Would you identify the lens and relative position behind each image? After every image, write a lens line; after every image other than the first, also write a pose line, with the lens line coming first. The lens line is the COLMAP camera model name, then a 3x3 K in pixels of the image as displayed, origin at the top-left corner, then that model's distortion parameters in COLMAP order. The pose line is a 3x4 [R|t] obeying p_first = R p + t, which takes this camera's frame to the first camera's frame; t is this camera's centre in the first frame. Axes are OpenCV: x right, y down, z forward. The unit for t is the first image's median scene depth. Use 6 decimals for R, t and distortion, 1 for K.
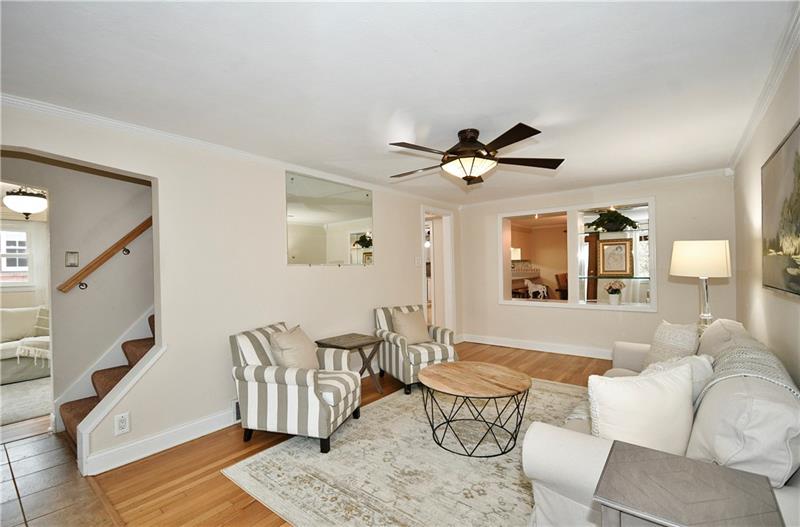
lens RADIAL K [[354.7, 0, 387.6], [0, 354.7, 263.4], [0, 0, 1]] dist [-0.000026, -0.000269]
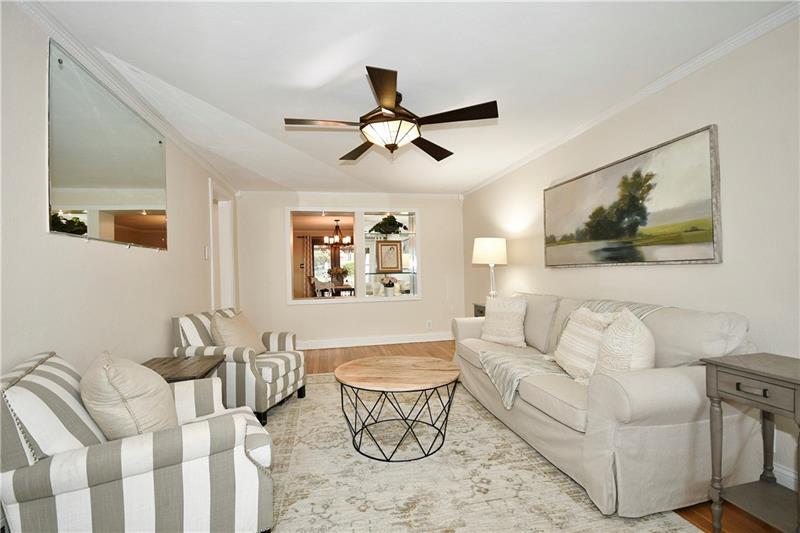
lens RADIAL K [[354.7, 0, 387.6], [0, 354.7, 267.0], [0, 0, 1]] dist [-0.000026, -0.000269]
pose [[0.637452, 0.017320, 0.770296, -0.448899], [0.002505, 0.999695, -0.024551, 0.080959], [-0.770486, 0.017580, 0.637214, 0.436209]]
